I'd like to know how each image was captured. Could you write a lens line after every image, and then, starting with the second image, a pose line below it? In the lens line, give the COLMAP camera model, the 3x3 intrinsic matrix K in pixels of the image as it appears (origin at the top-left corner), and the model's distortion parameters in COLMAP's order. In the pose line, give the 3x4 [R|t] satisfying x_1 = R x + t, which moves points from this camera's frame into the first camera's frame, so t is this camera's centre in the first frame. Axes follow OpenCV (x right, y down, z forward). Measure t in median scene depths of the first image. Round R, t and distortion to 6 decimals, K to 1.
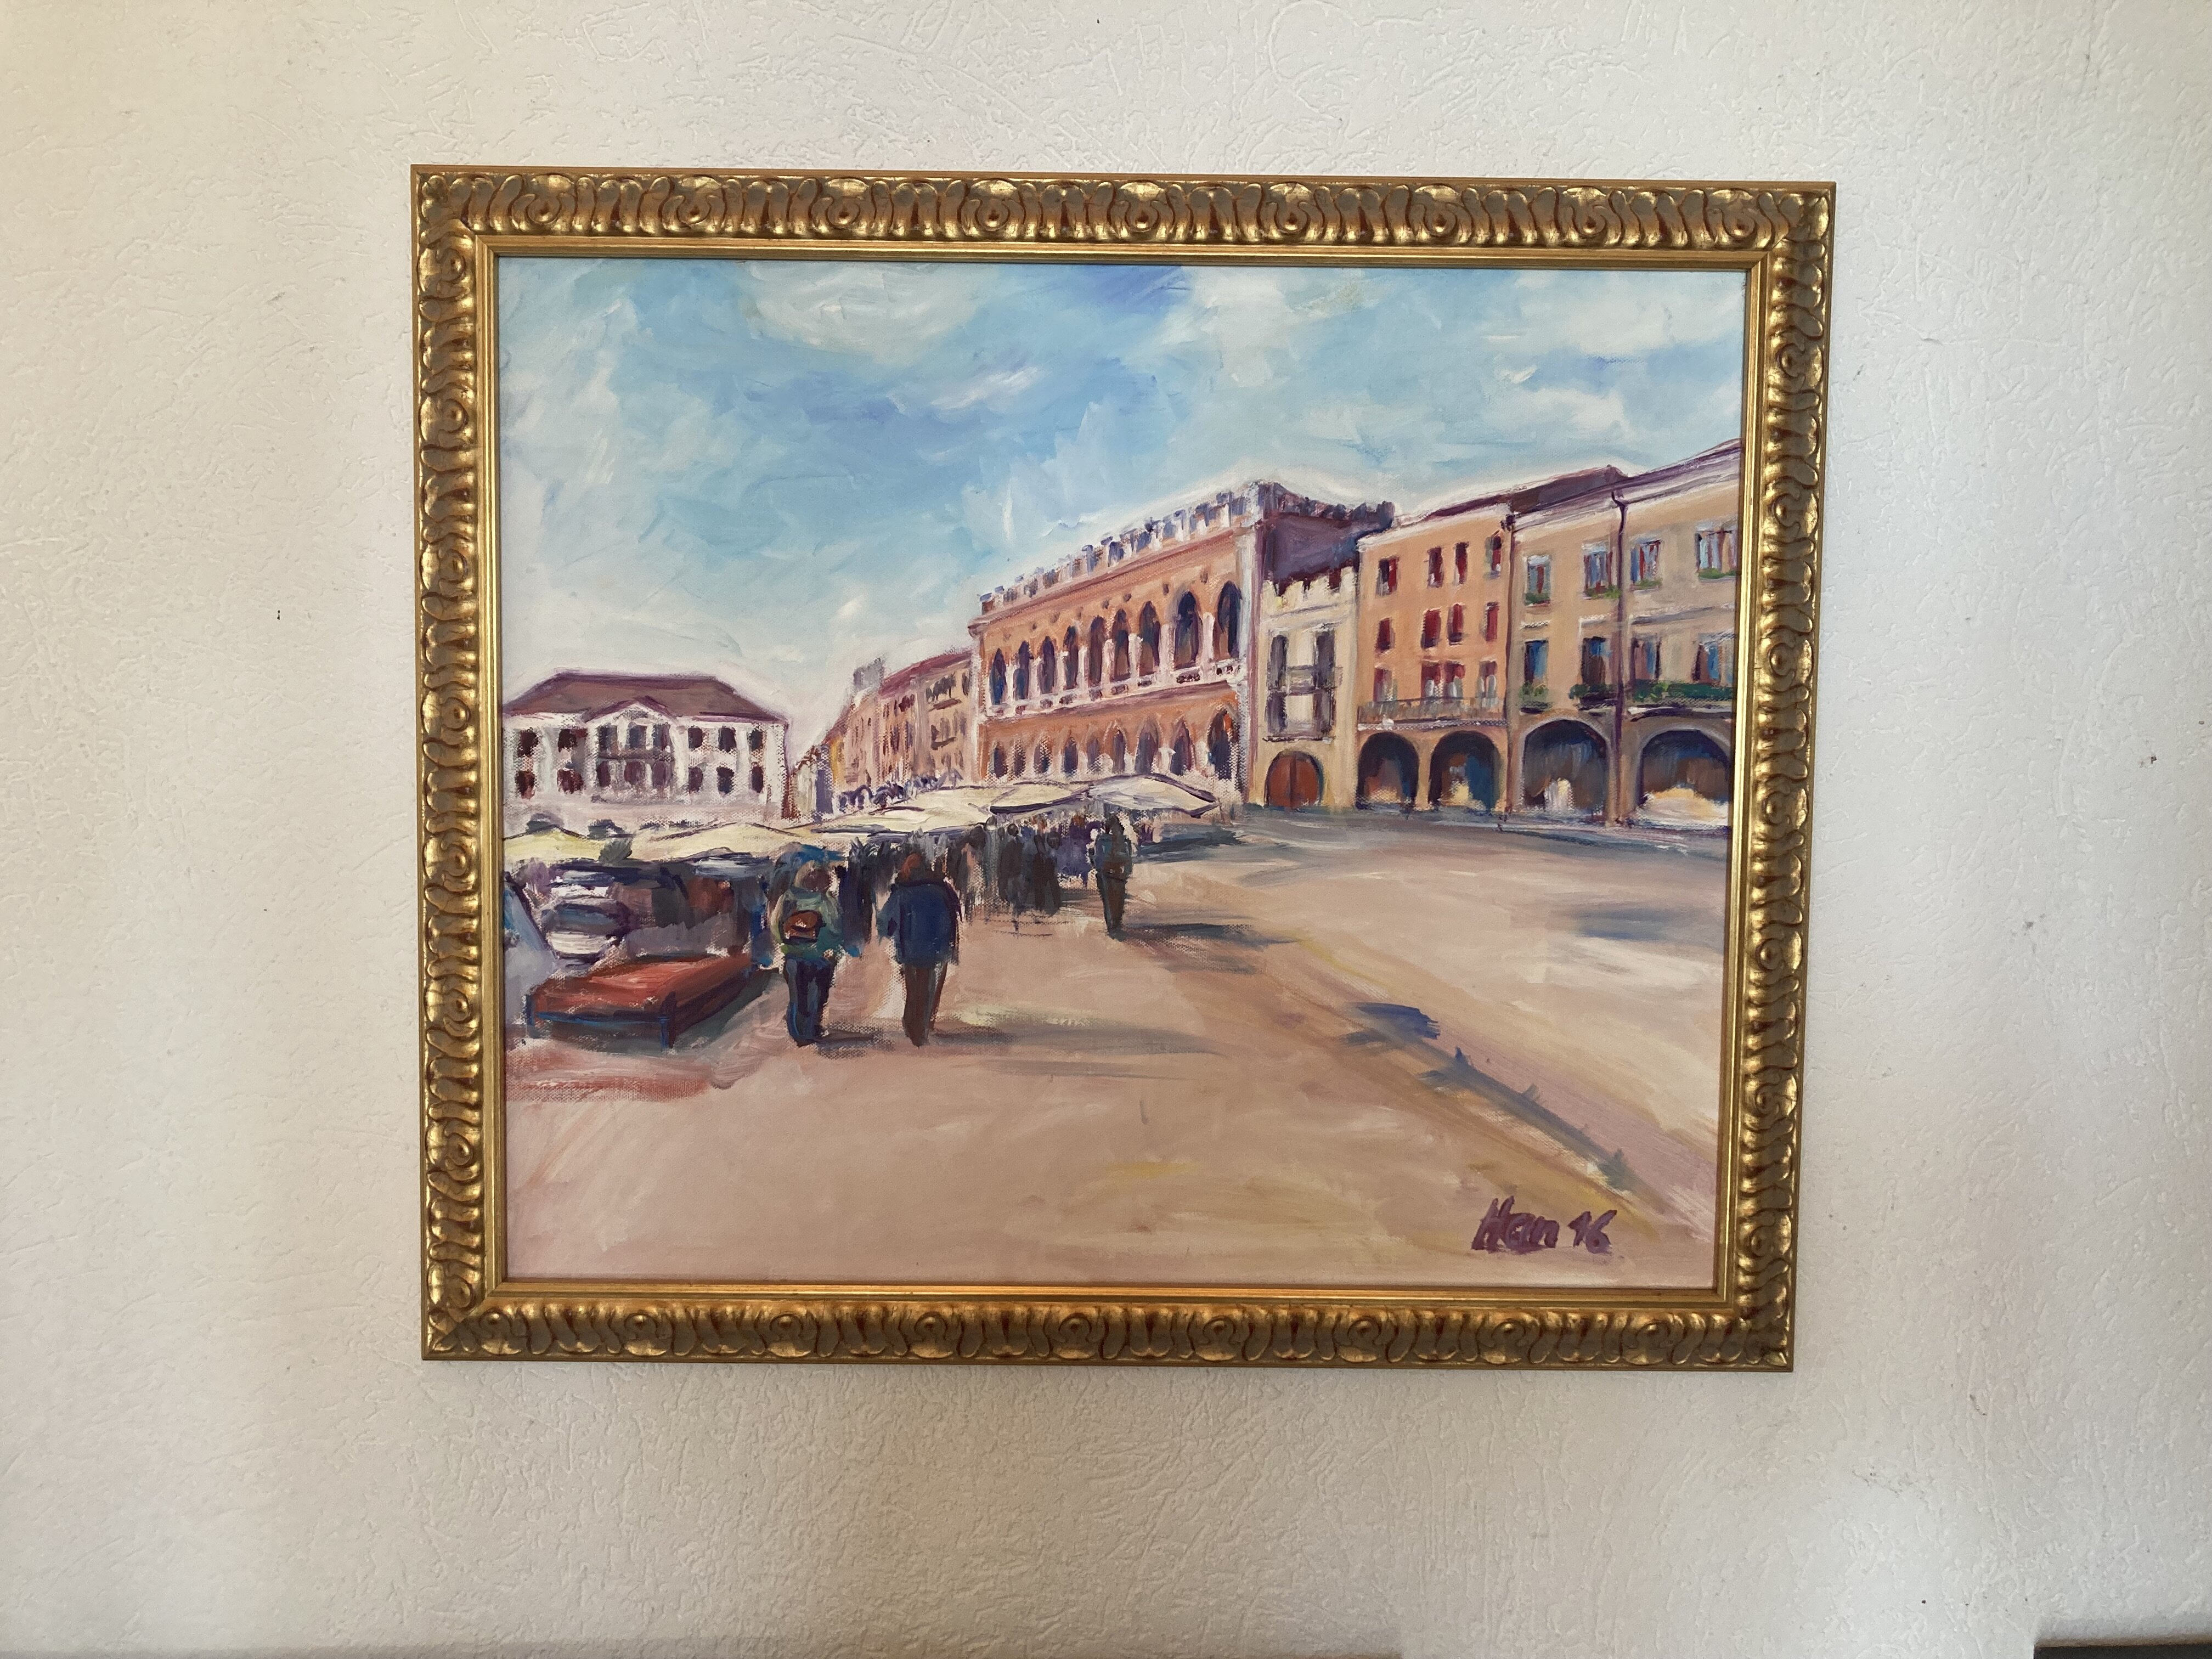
lens RADIAL K [[1801.0, 0, 1107.5], [0, 1801.0, 843.3], [0, 0, 1]] dist [0.033328, -0.064484]
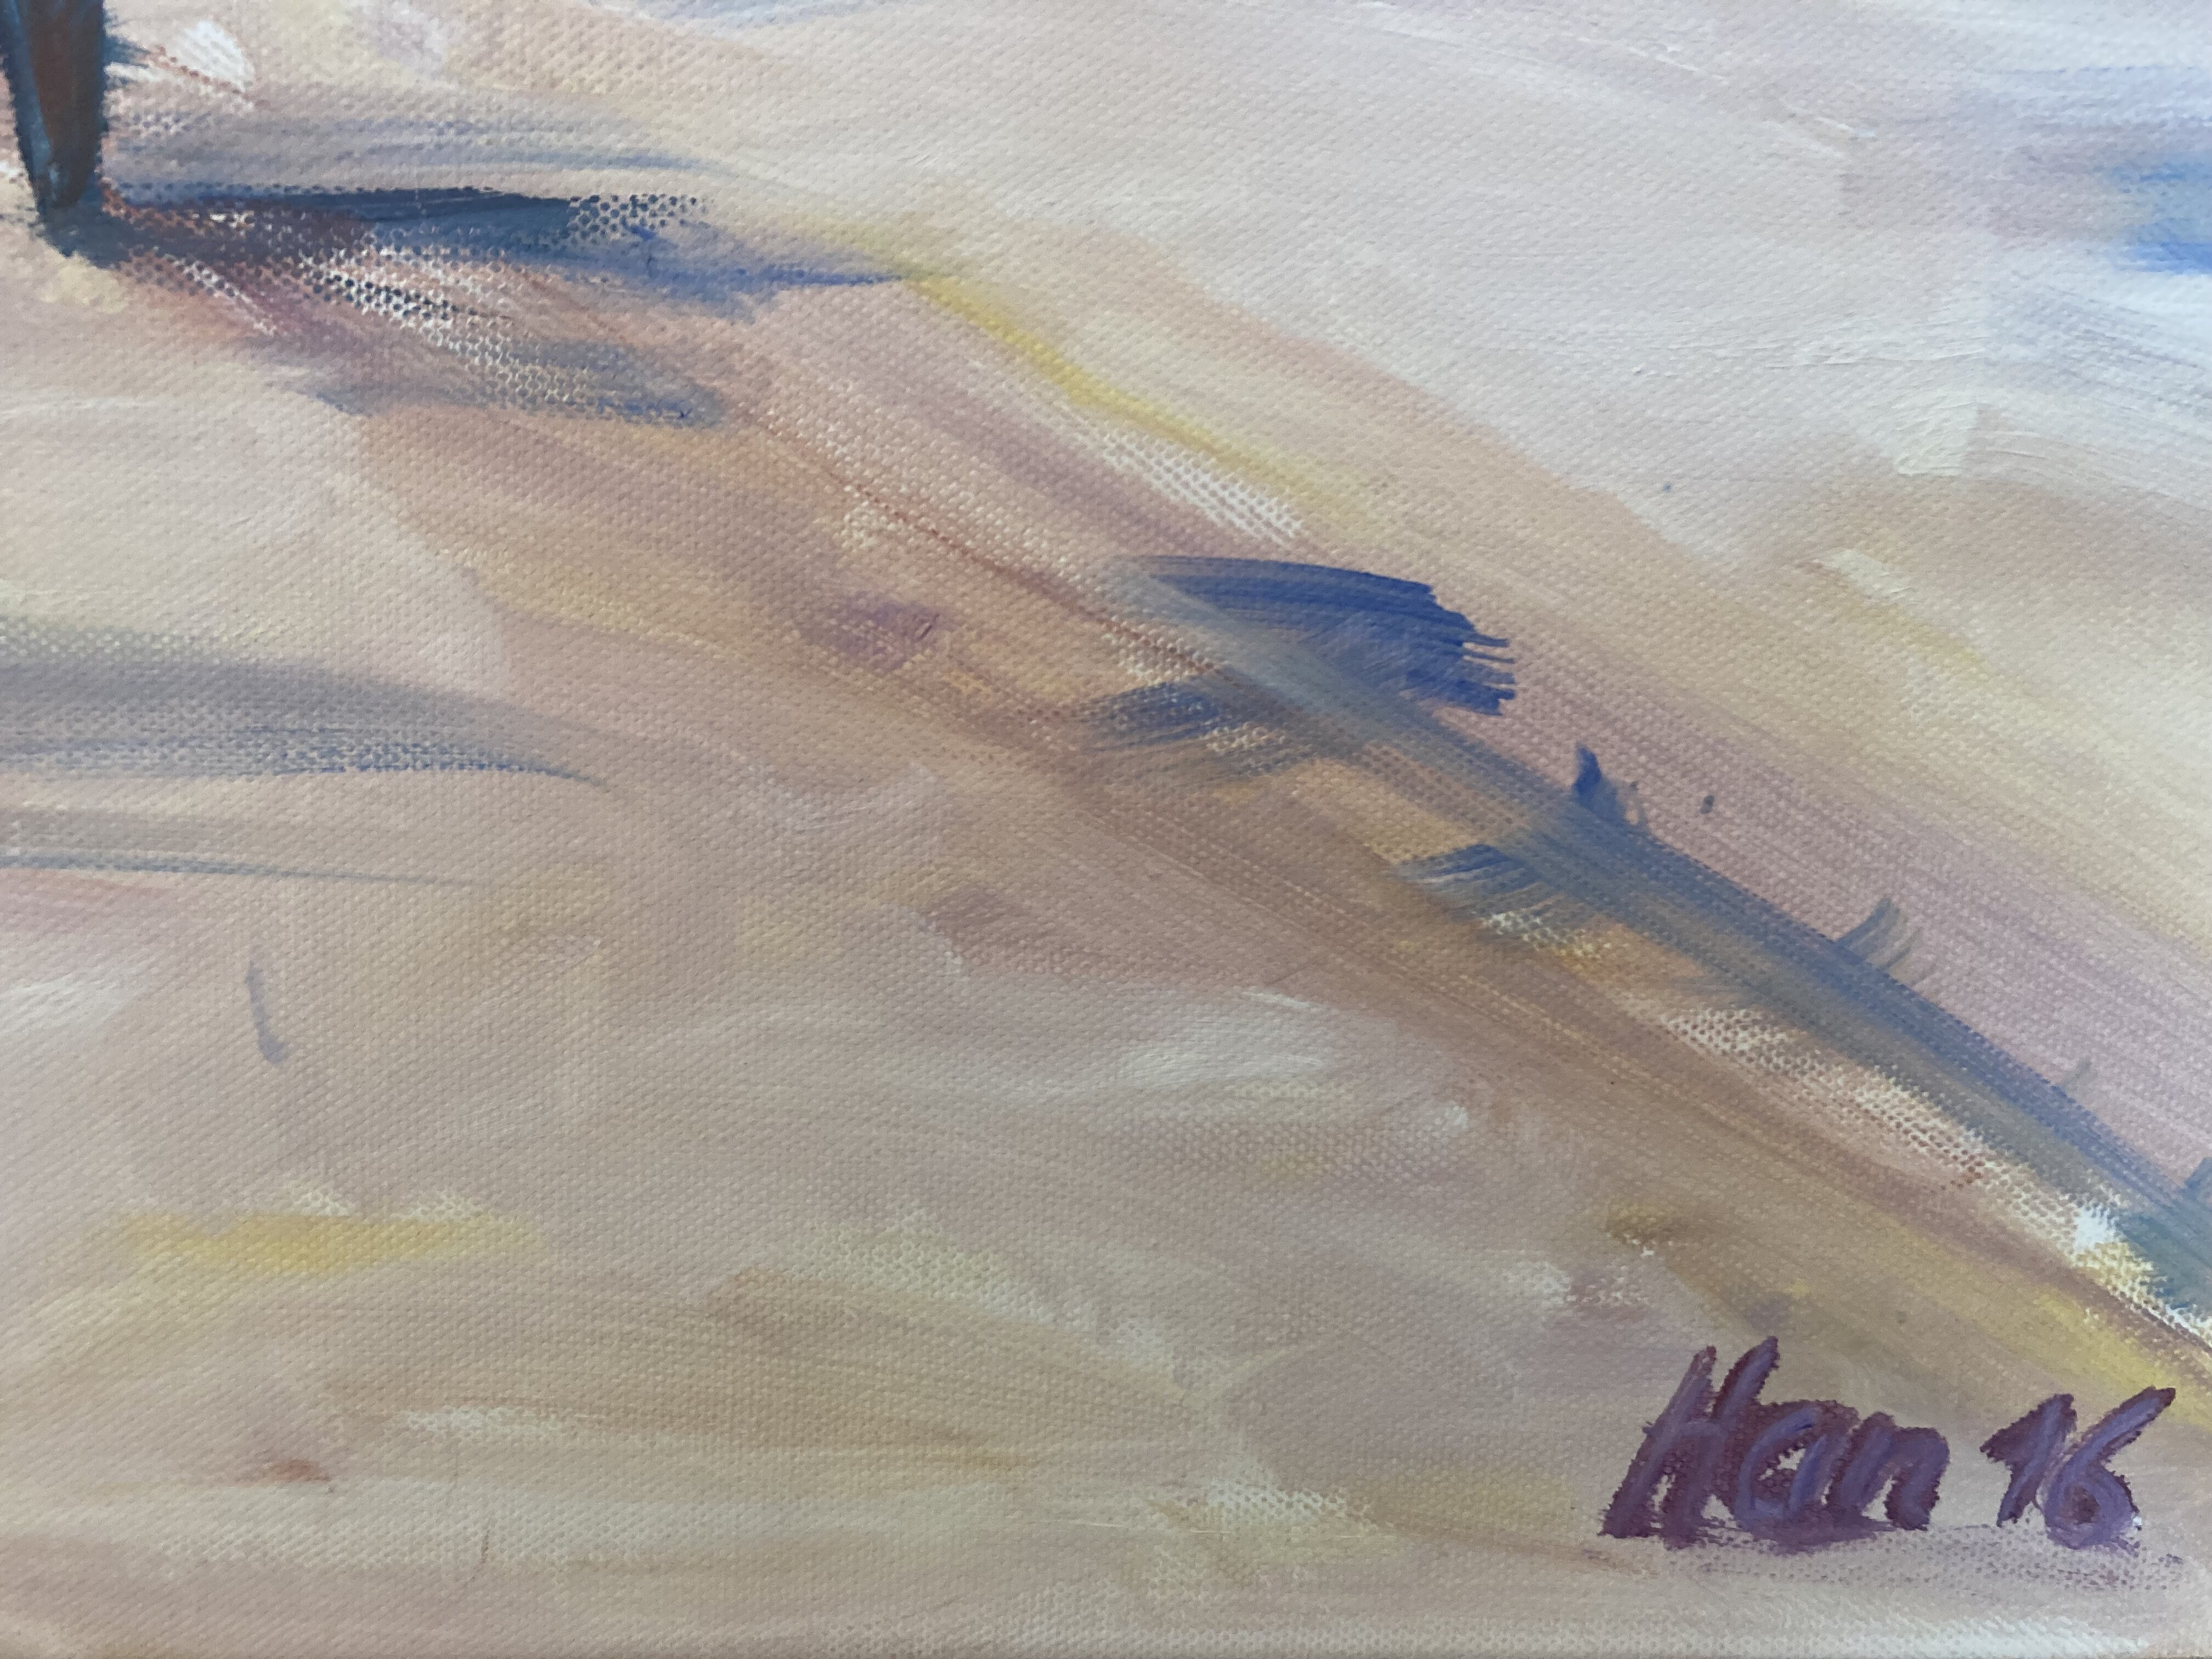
lens RADIAL K [[1801.0, 0, 1110.3], [0, 1801.0, 825.5], [0, 0, 1]] dist [0.033328, -0.064484]
pose [[0.999155, 0.001819, 0.041069, 0.121734], [-0.007462, 0.990453, 0.137652, 0.090808], [-0.040427, -0.137842, 0.989629, 0.765069]]
